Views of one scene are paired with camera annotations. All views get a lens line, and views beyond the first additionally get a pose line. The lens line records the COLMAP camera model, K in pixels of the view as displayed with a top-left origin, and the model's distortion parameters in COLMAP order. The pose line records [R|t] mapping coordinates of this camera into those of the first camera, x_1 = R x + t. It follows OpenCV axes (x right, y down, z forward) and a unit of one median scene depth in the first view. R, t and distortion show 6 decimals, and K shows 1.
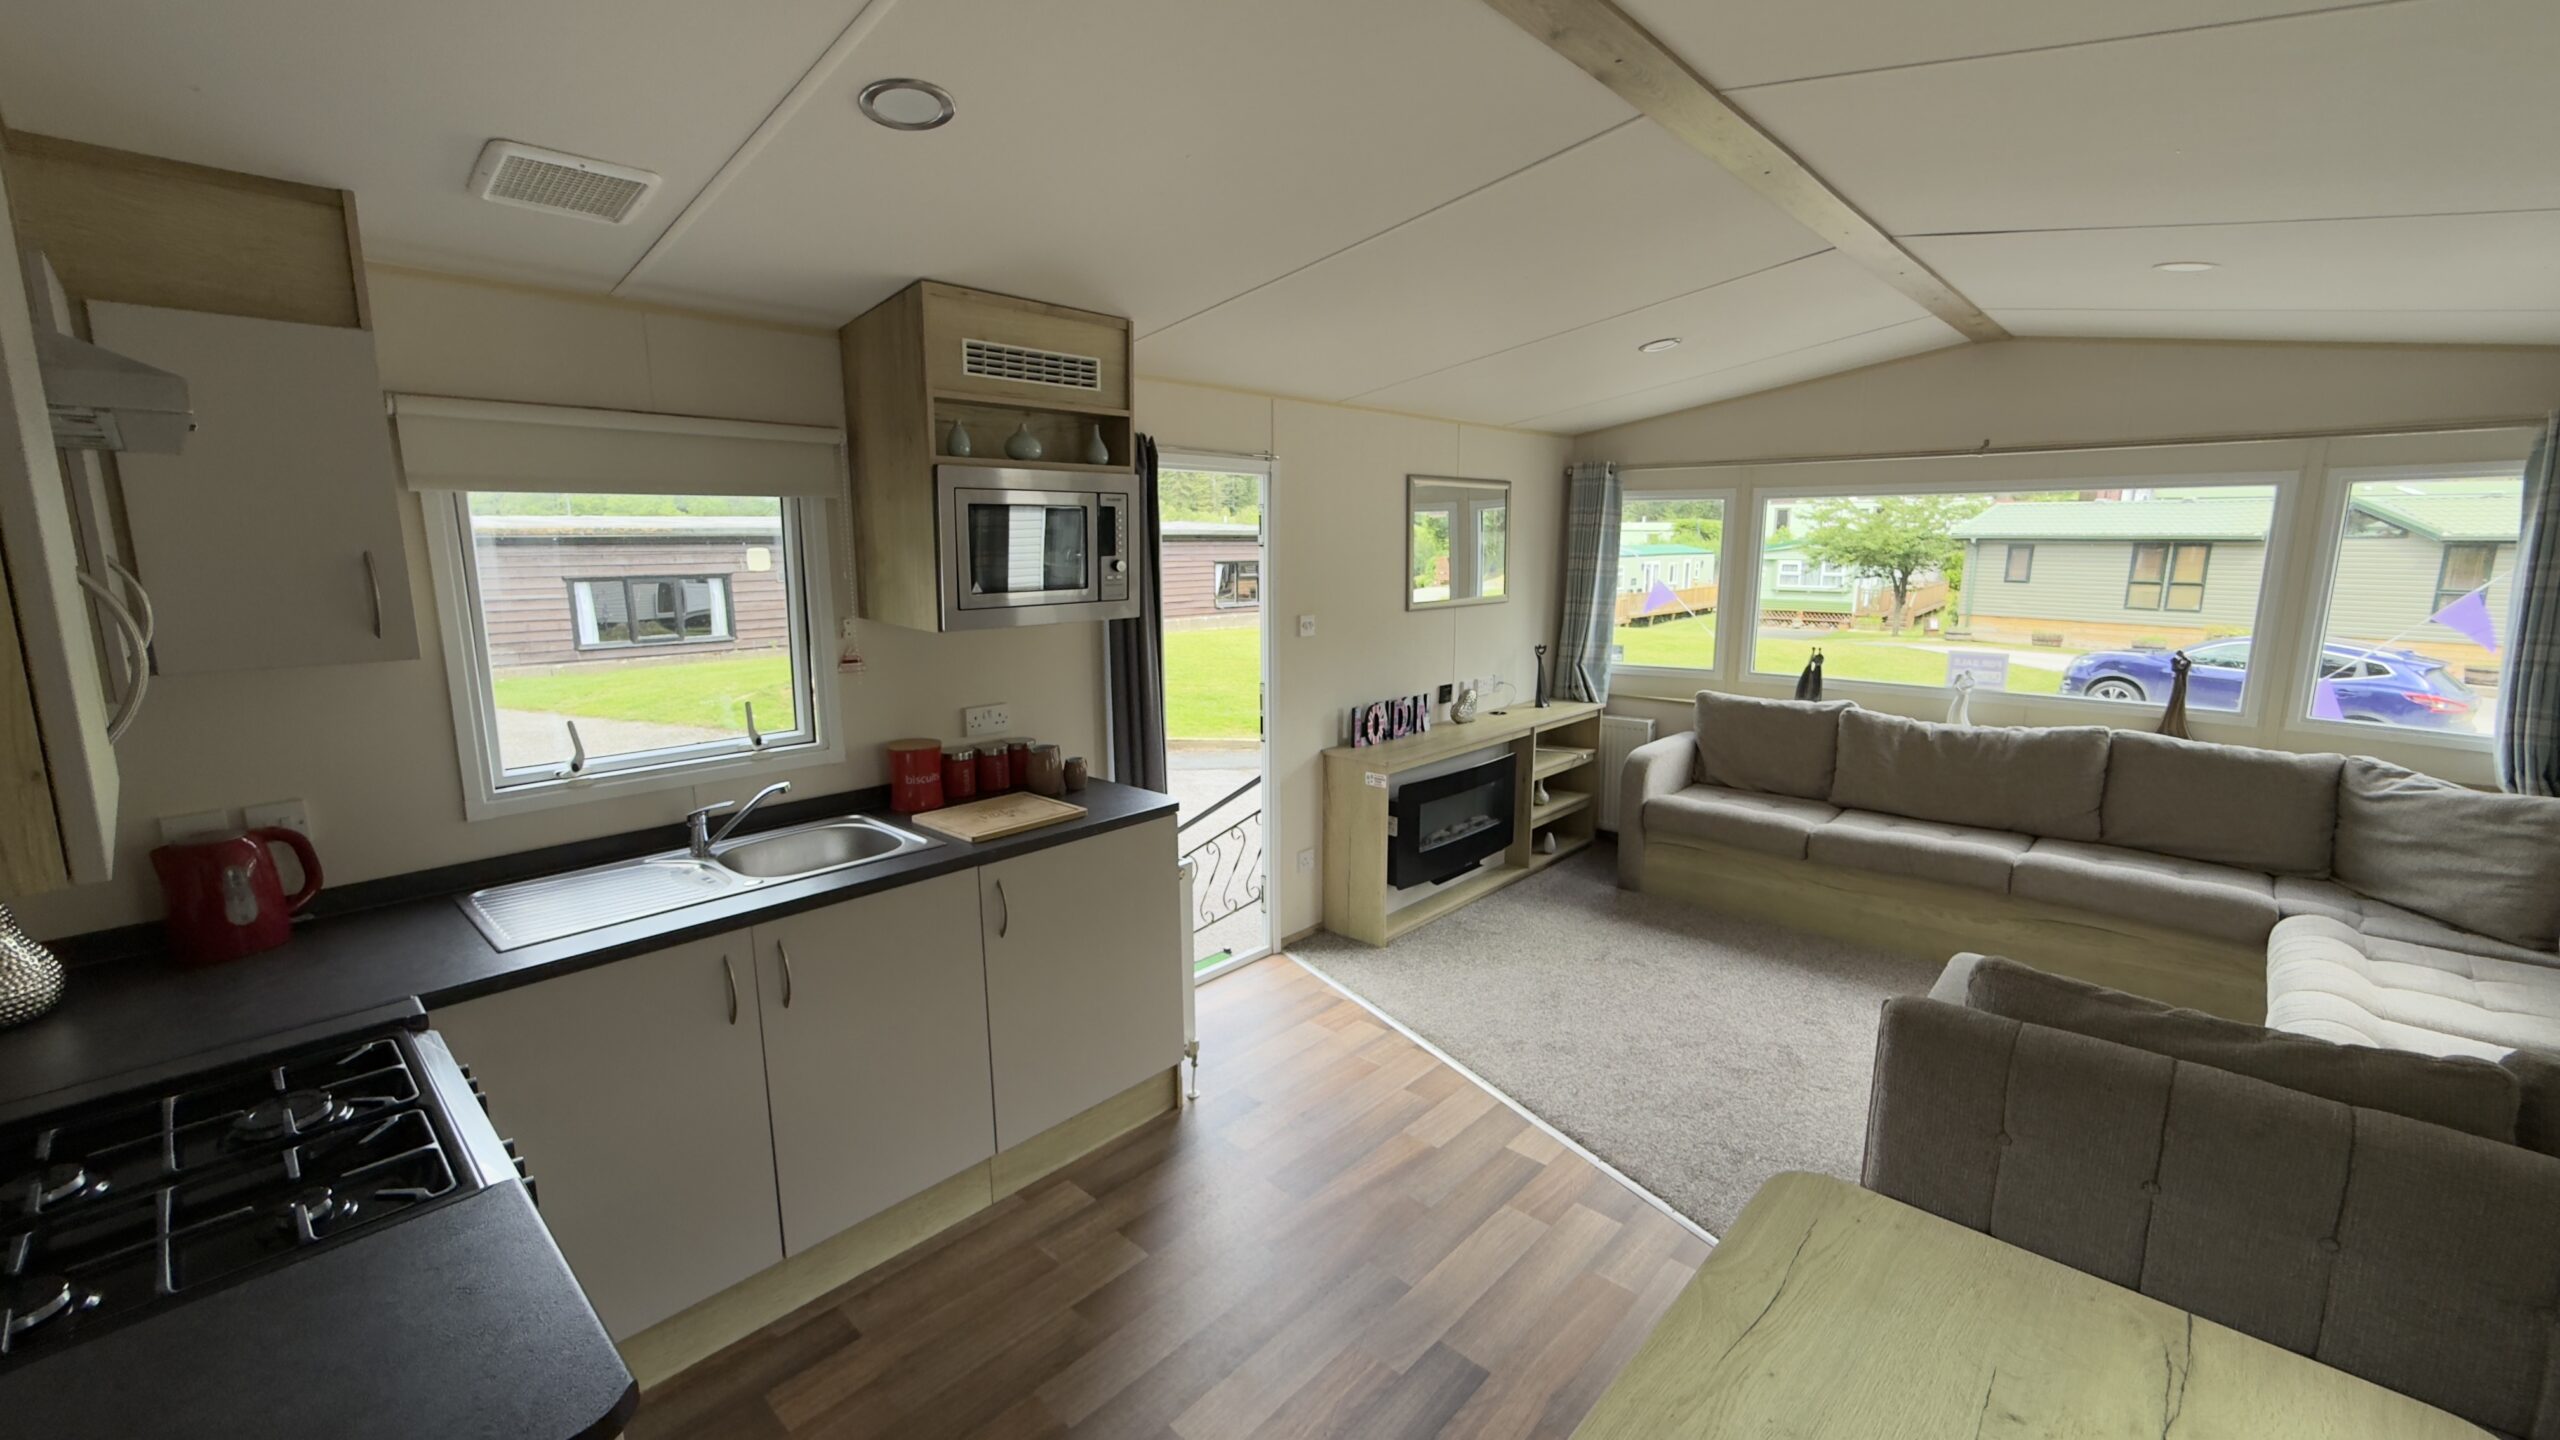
lens RADIAL K [[1016.5, 0, 1270.5], [0, 1016.5, 724.9], [0, 0, 1]] dist [-0.000034, 0.000103]
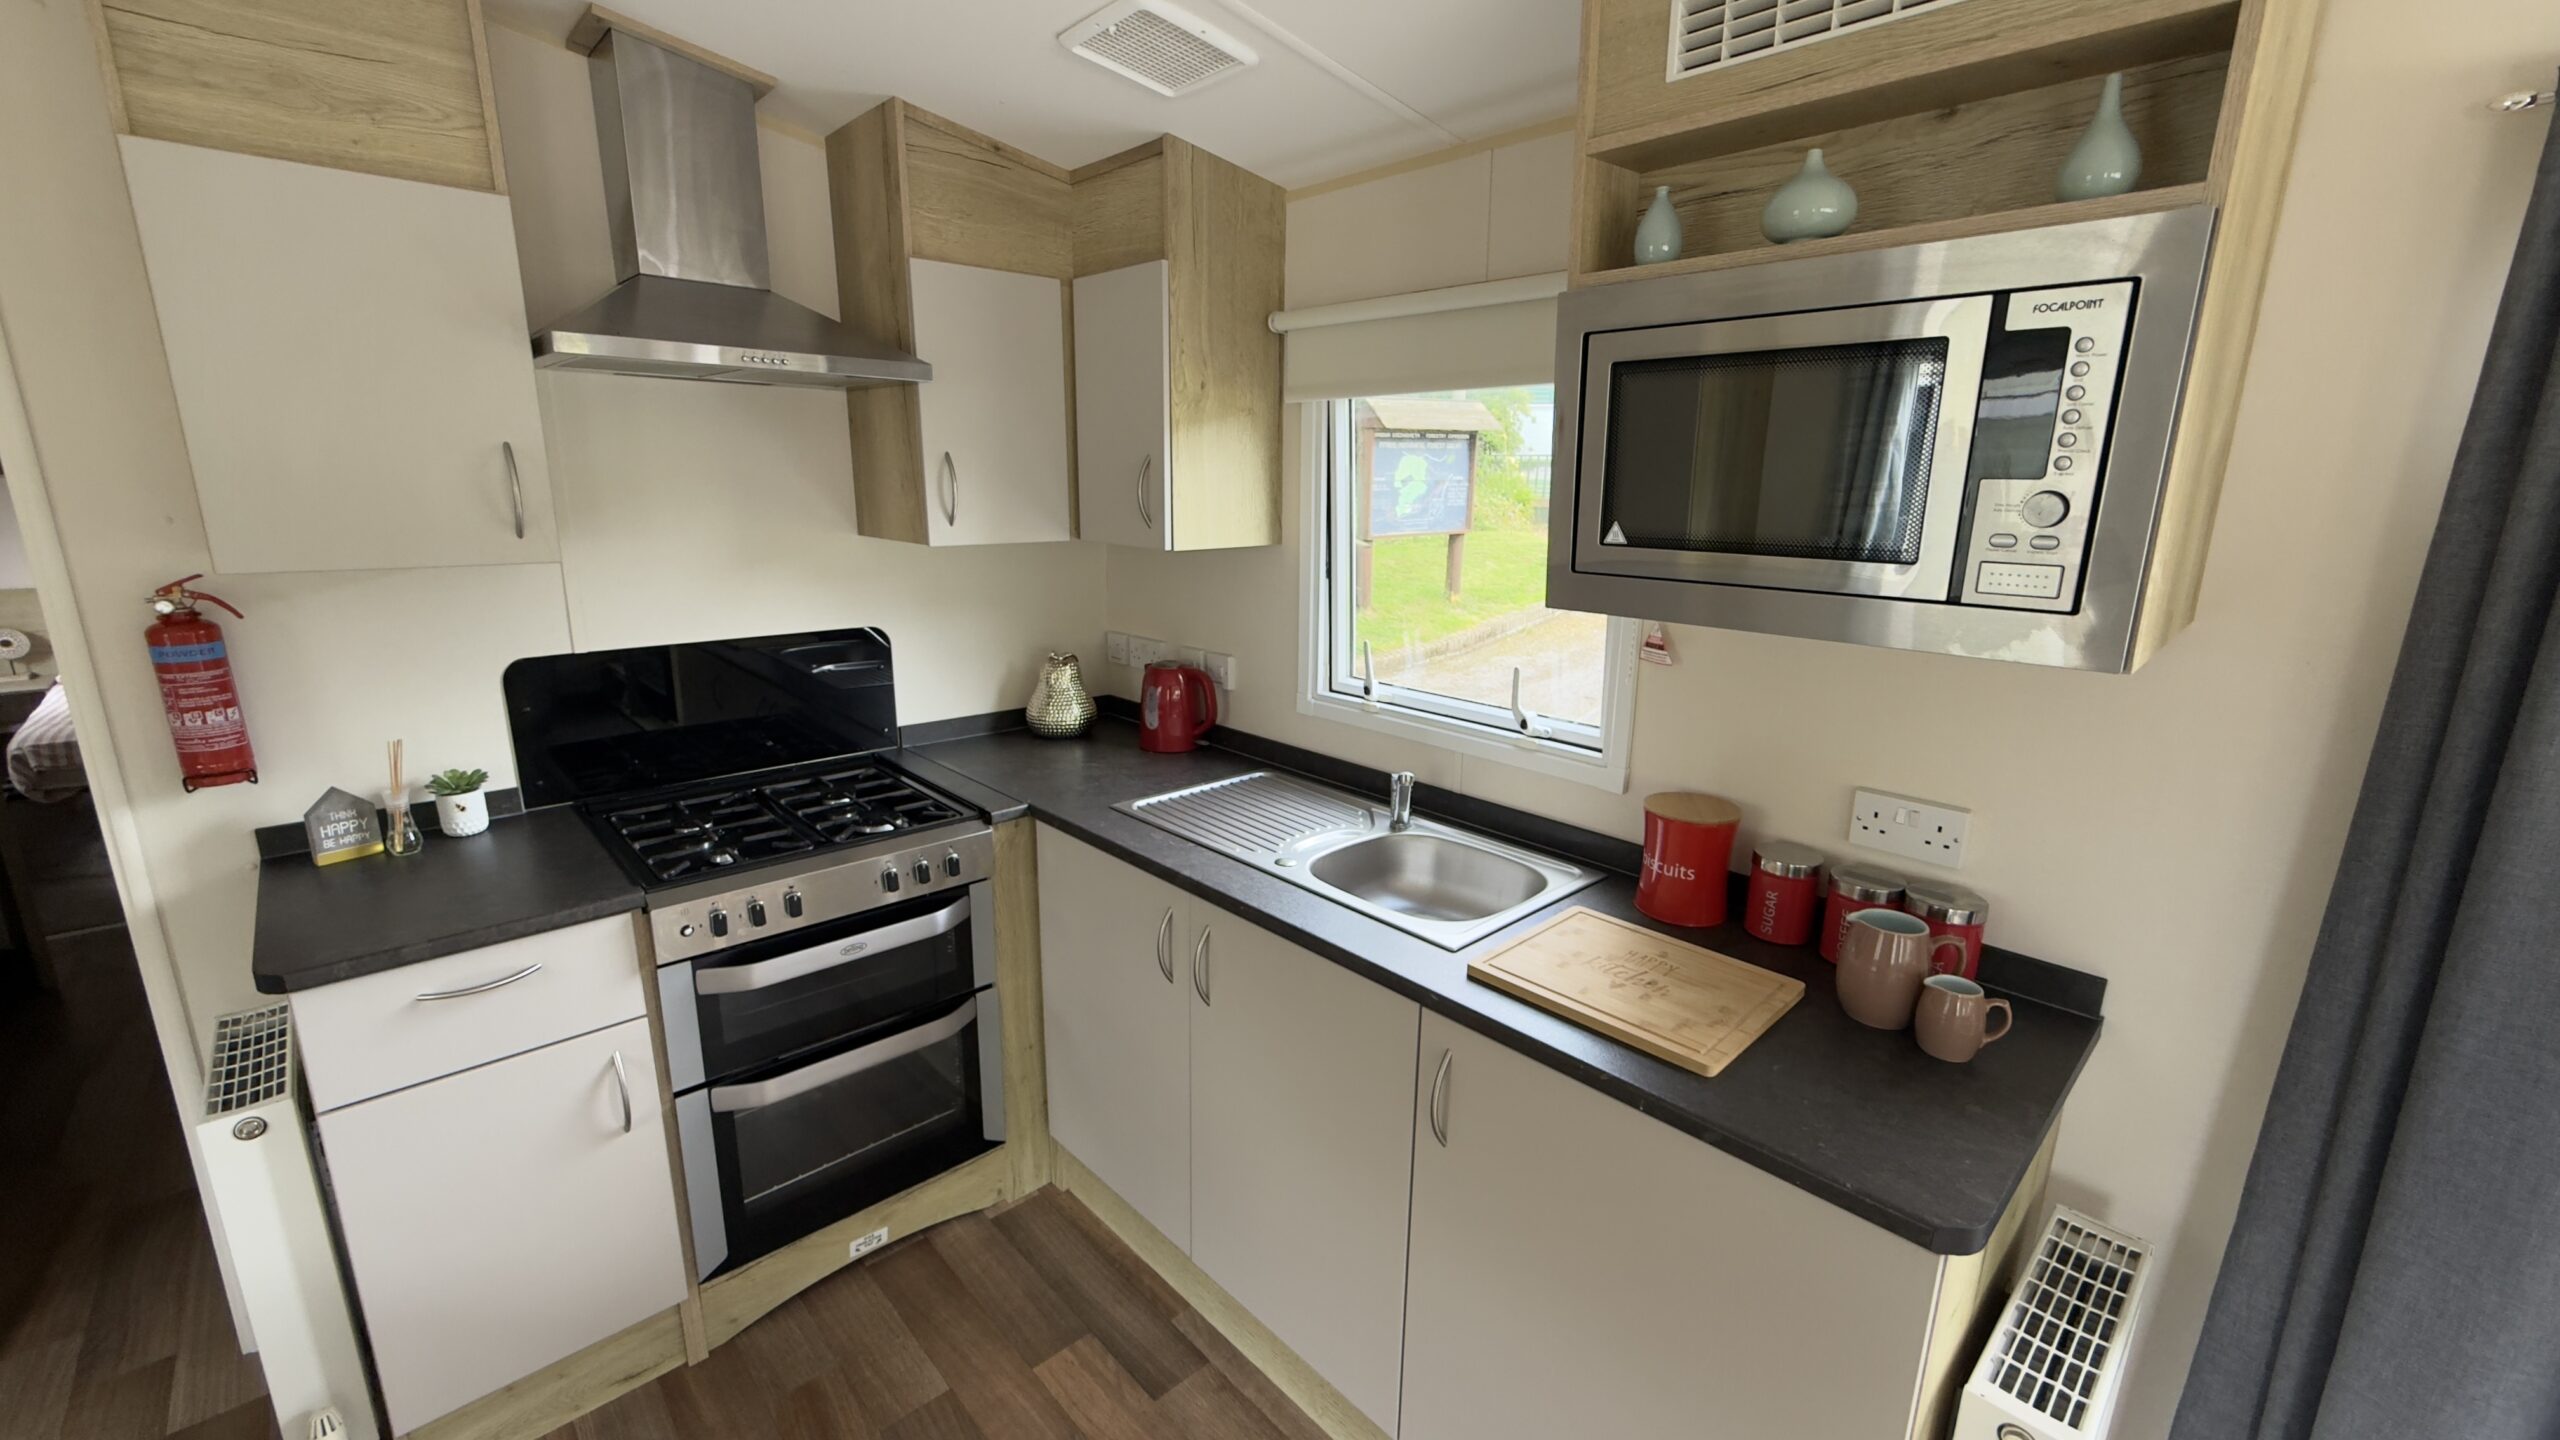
lens RADIAL K [[1041.6, 0, 1272.1], [0, 1041.6, 730.9], [0, 0, 1]] dist [-0.000854, -0.000066]
pose [[-0.083211, 0.243350, -0.966362, 0.252911], [-0.184917, 0.949114, 0.254930, -0.143667], [0.979225, 0.199910, -0.033978, 0.878936]]
